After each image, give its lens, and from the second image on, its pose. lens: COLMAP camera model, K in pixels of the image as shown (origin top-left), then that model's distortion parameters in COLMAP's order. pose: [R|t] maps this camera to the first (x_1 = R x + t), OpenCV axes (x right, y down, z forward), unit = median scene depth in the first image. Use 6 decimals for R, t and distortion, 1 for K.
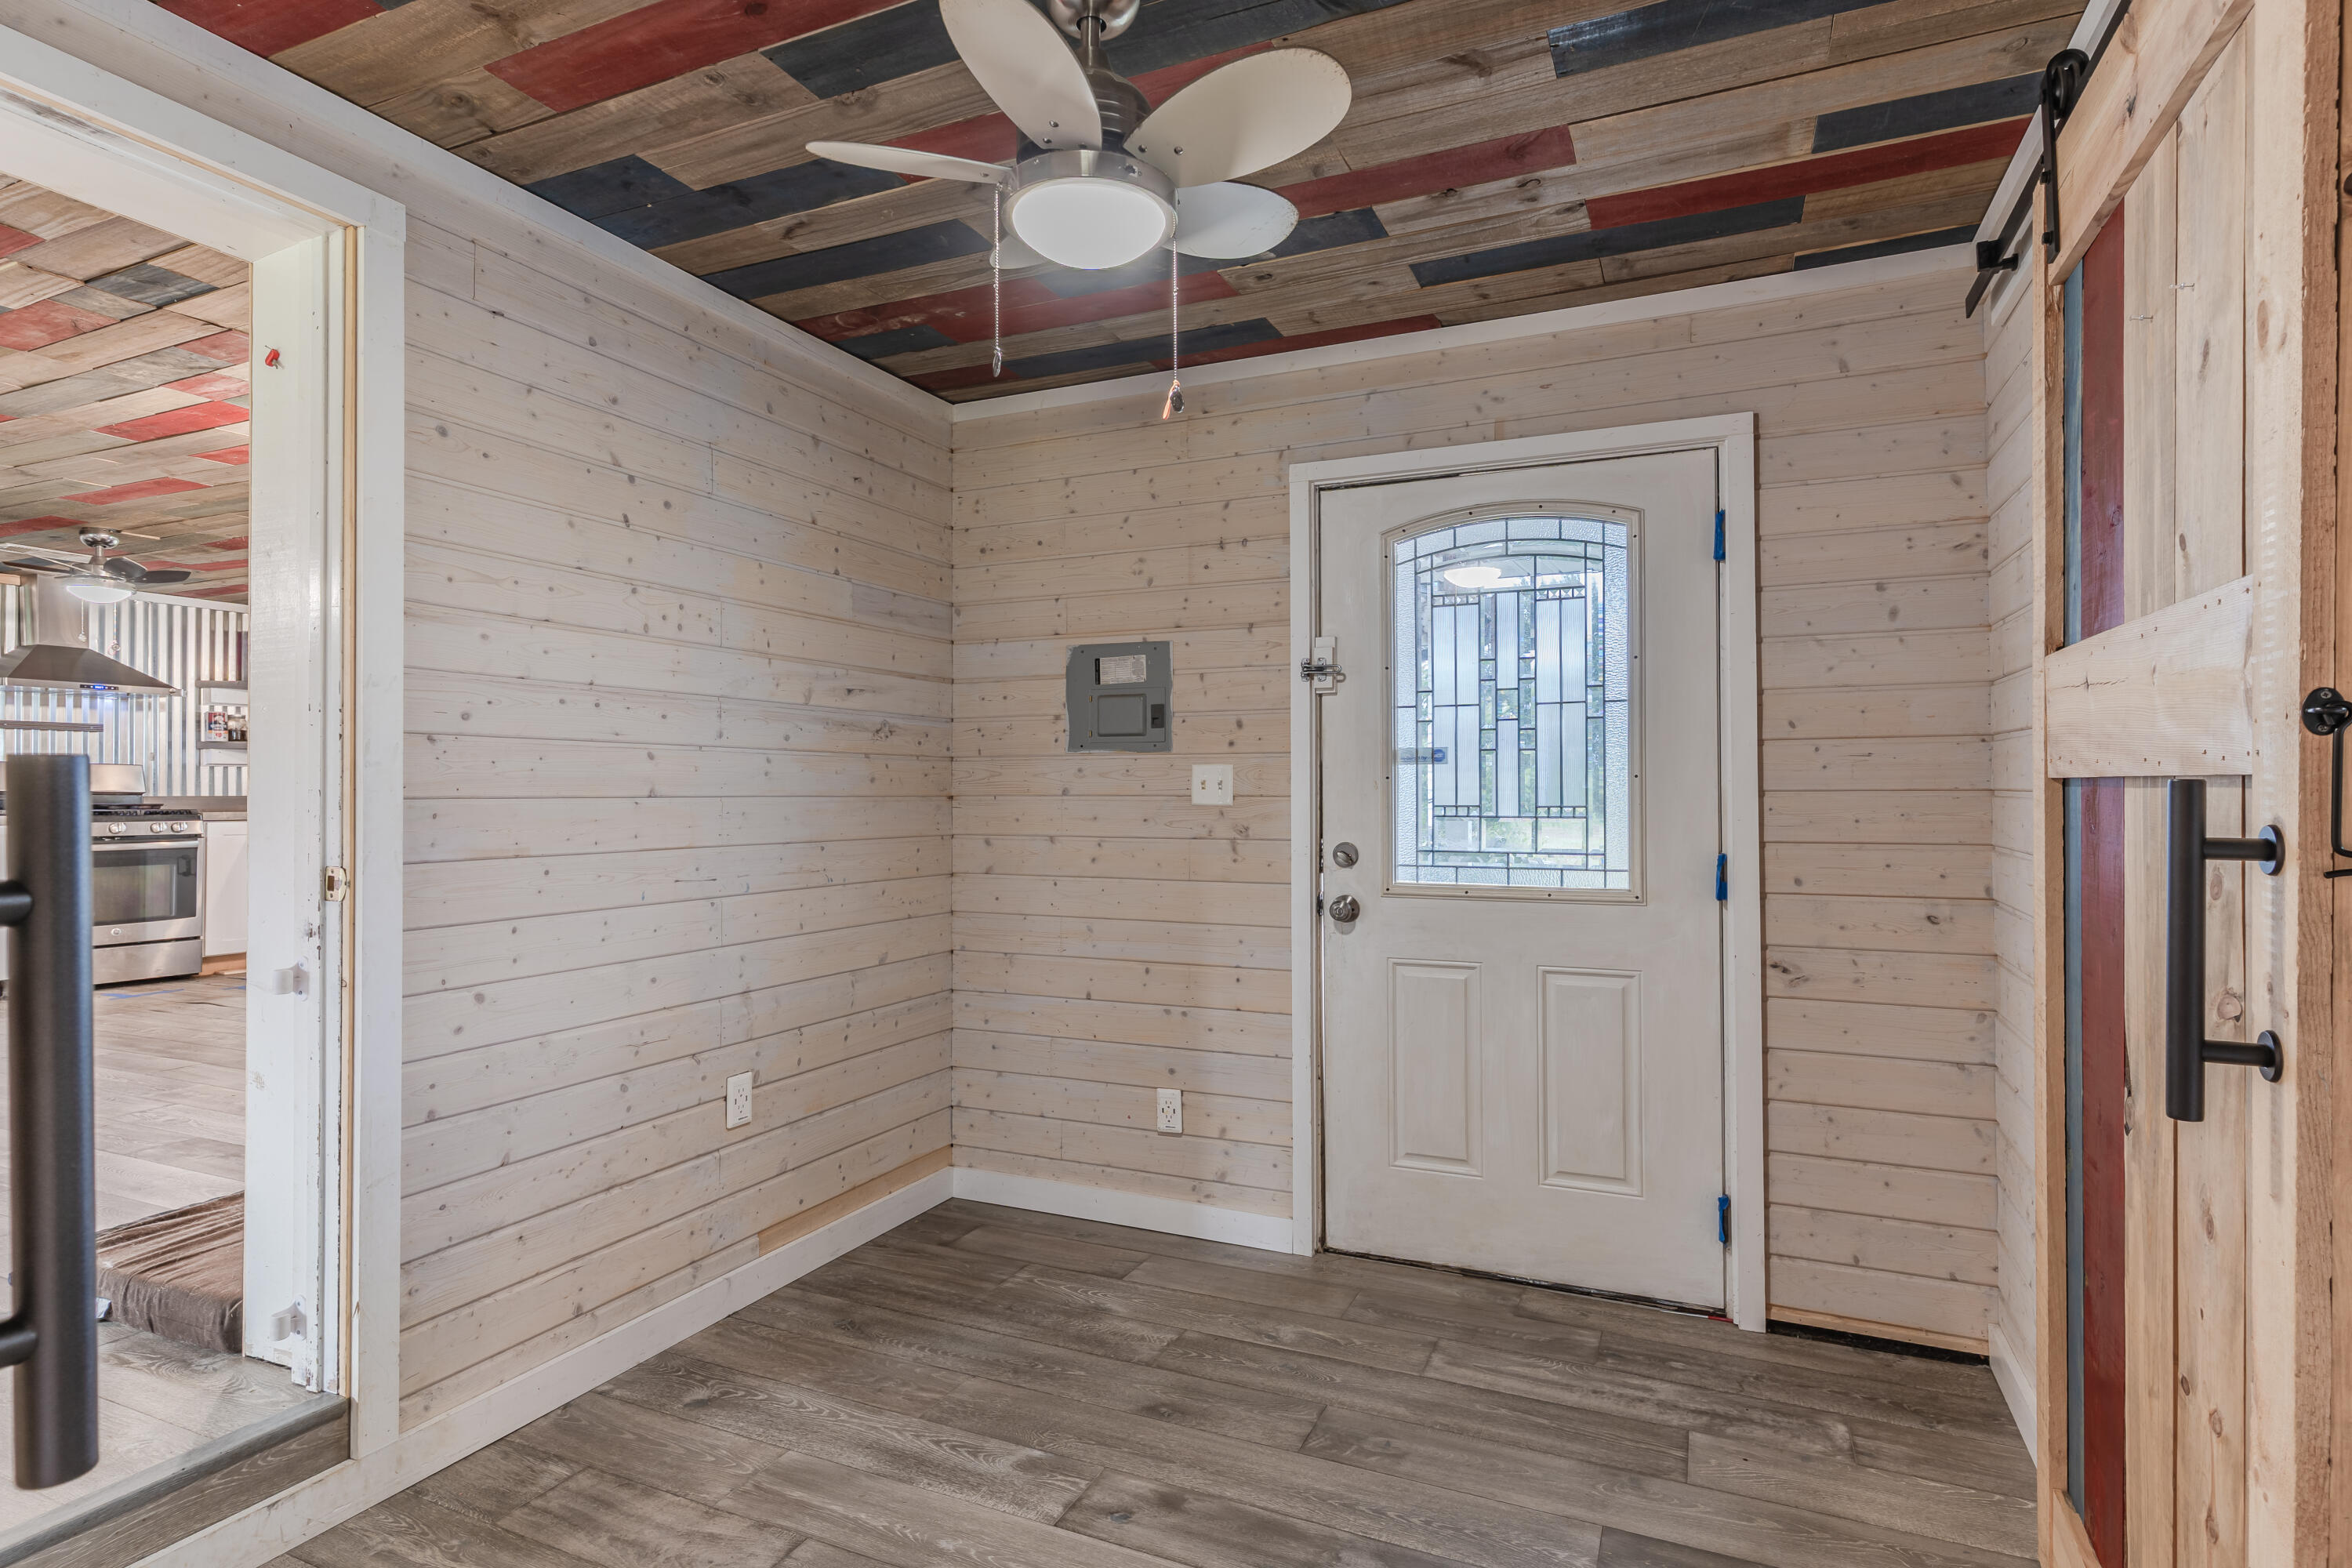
lens RADIAL K [[1128.9, 0, 1186.8], [0, 1128.9, 785.3], [0, 0, 1]] dist [-0.003689, 0.000226]
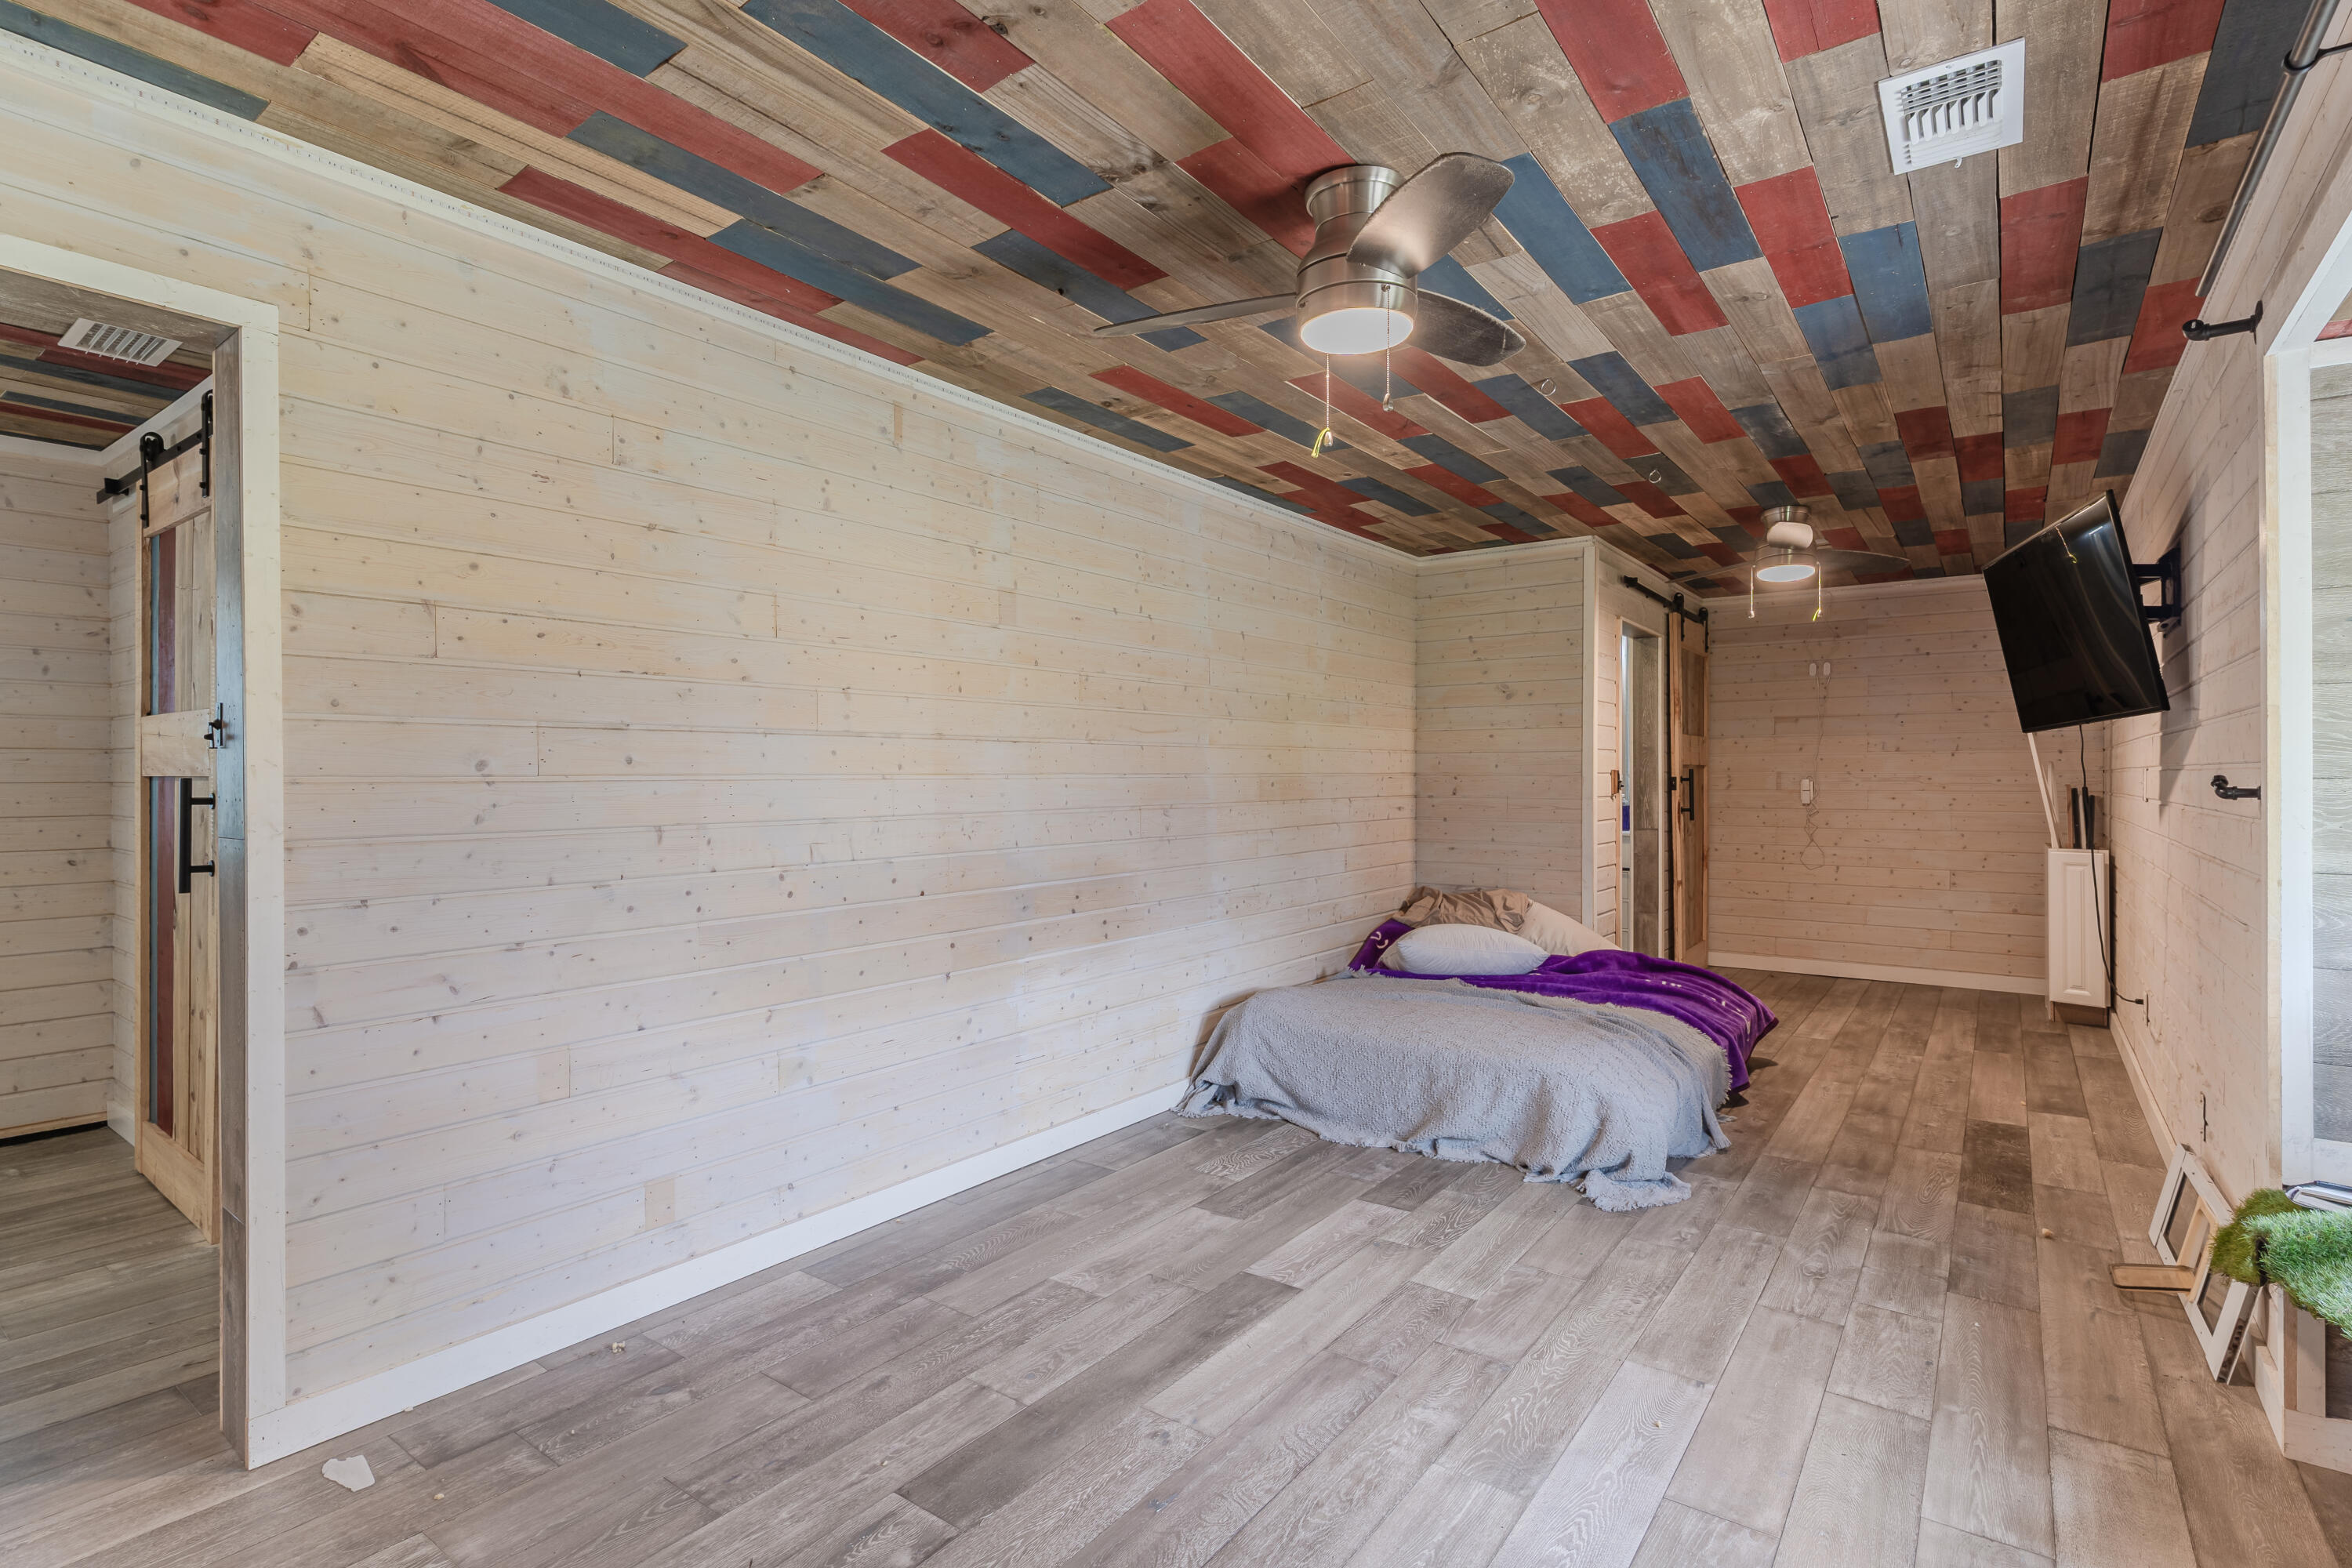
lens RADIAL K [[1204.2, 0, 1117.2], [0, 1204.2, 784.0], [0, 0, 1]] dist [-0.001185, 0.000347]
pose [[0.246207, 0.002015, 0.969215, -0.631872], [-0.004698, 0.999989, -0.000886, 0.000907], [-0.969206, -0.004336, 0.246214, -0.863436]]
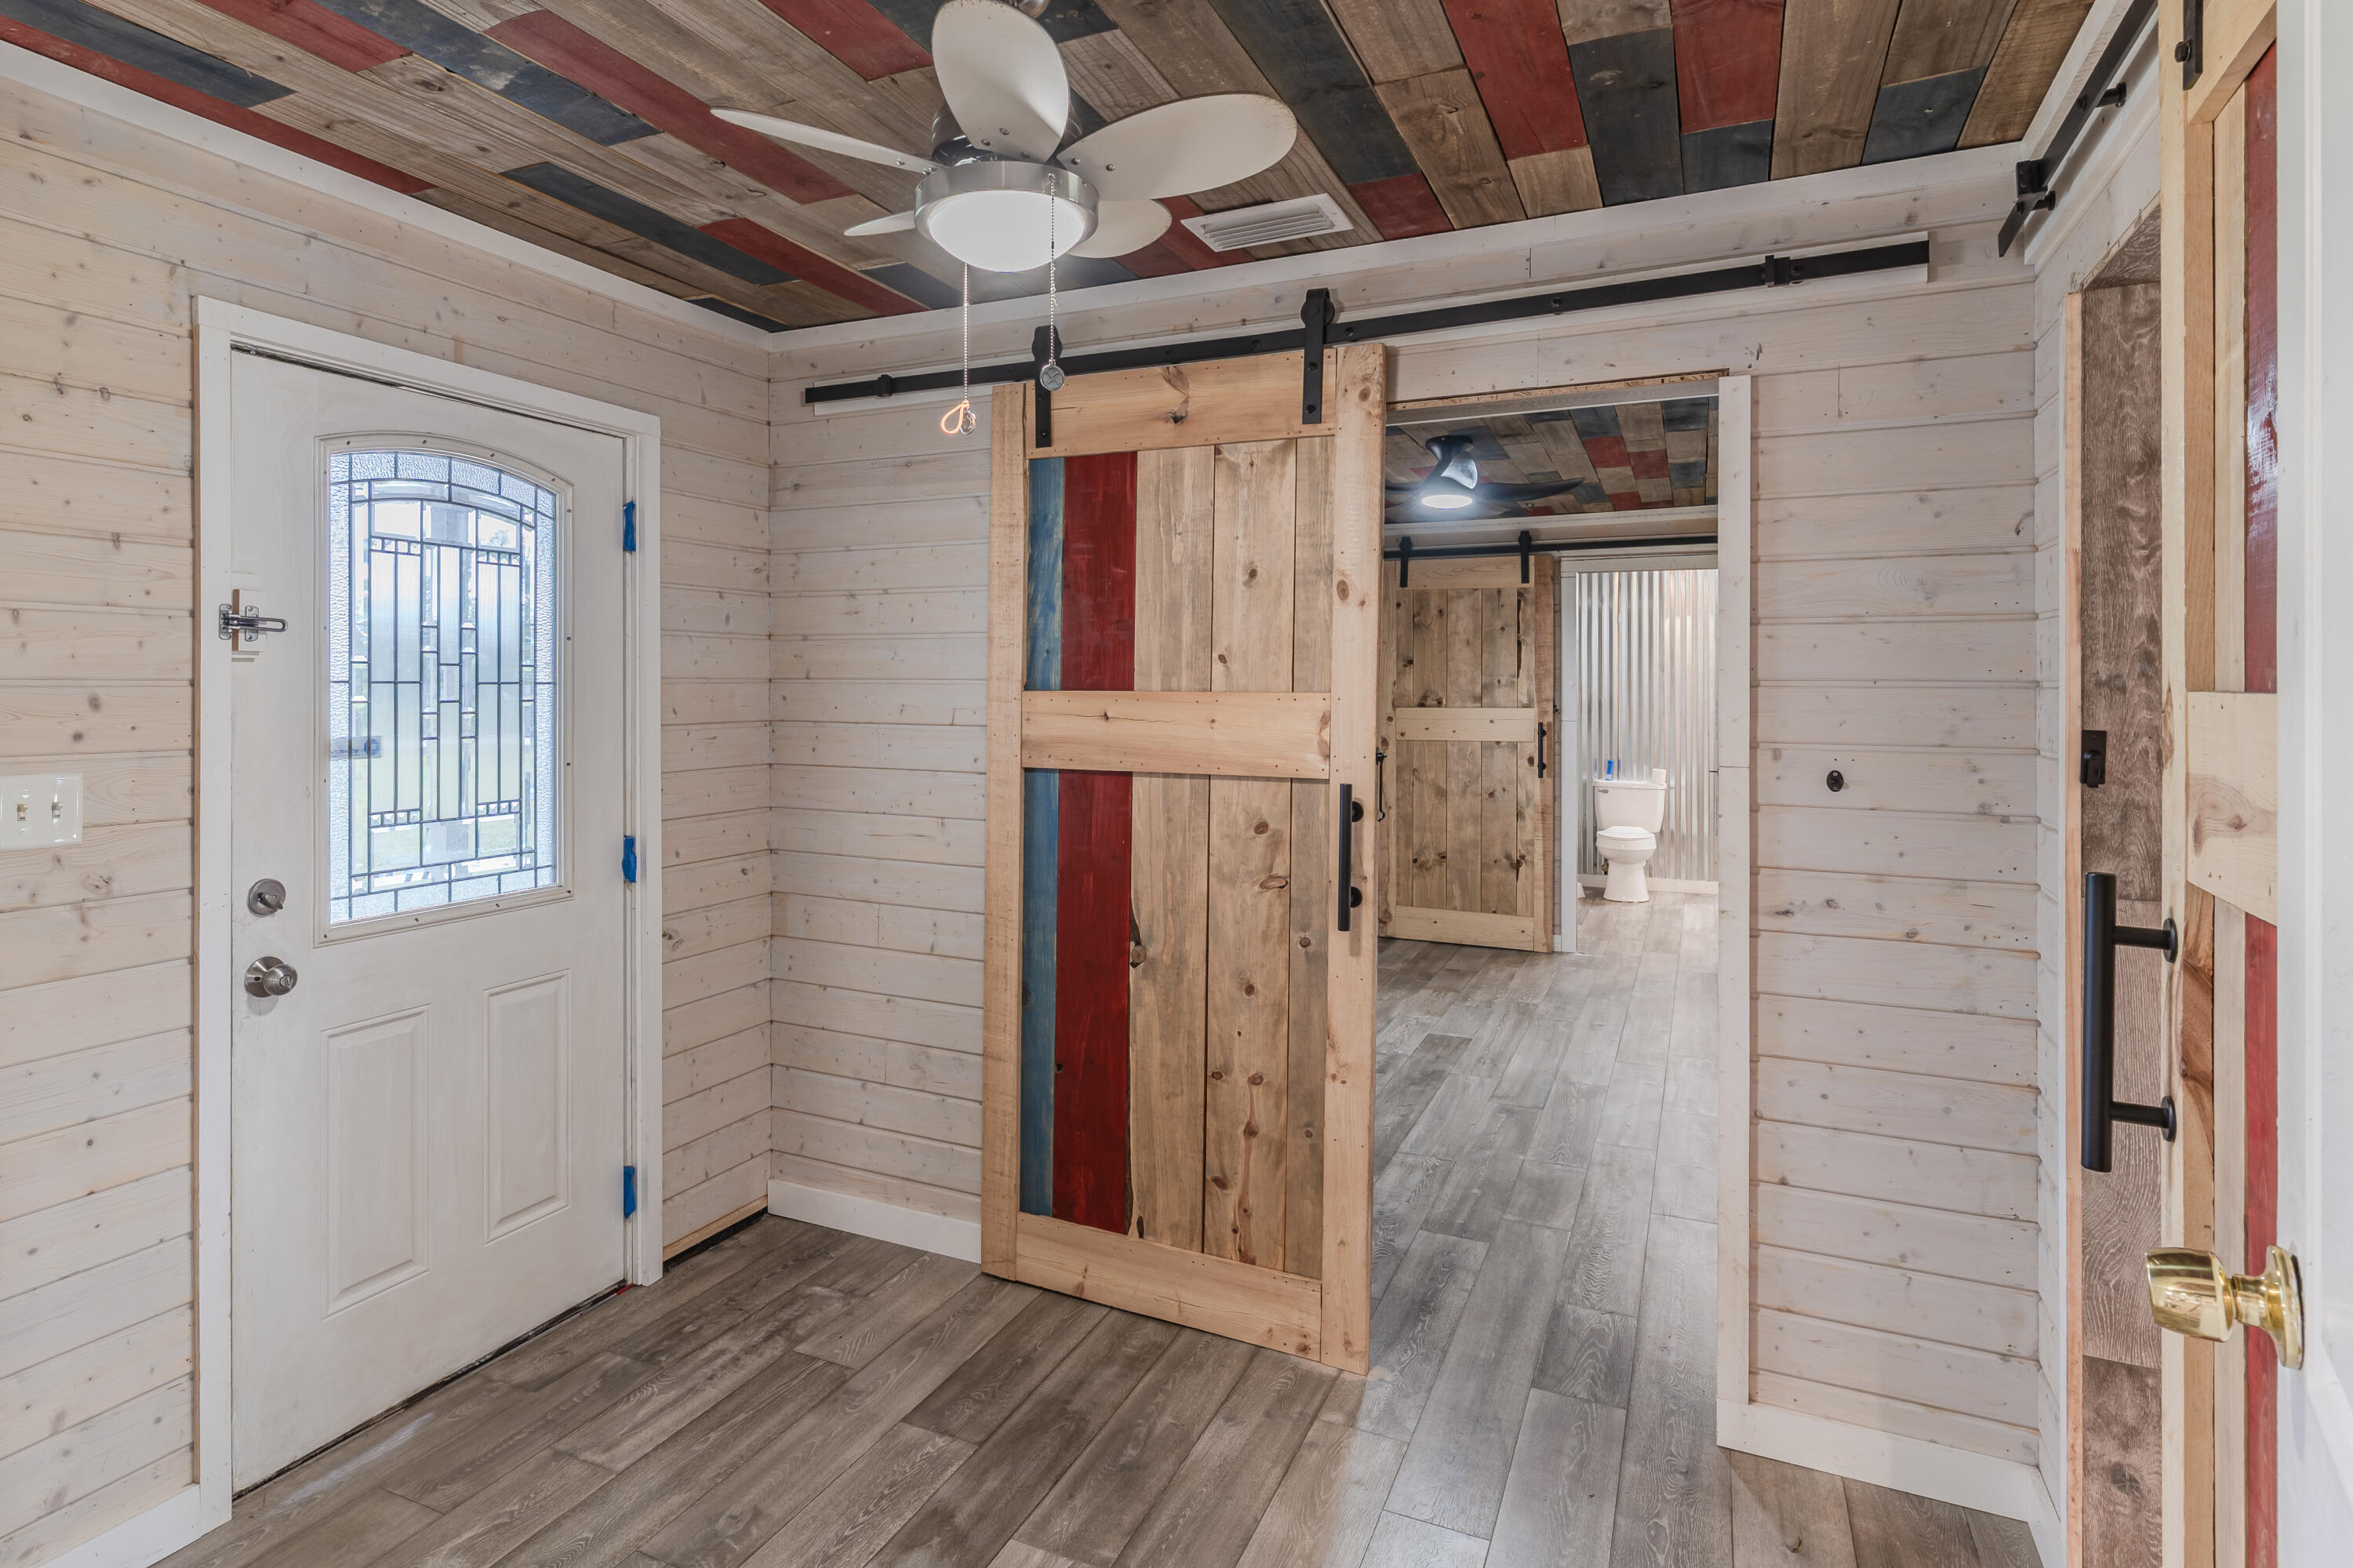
lens RADIAL K [[1338.7, 0, 1045.6], [0, 1338.7, 689.5], [0, 0, 1]] dist [0.000260, 0.000618]
pose [[0.056070, 0.000449, 0.998427, -0.766936], [-0.006540, 0.999979, -0.000083, -0.080067], [-0.998405, -0.006525, 0.056071, 0.585741]]
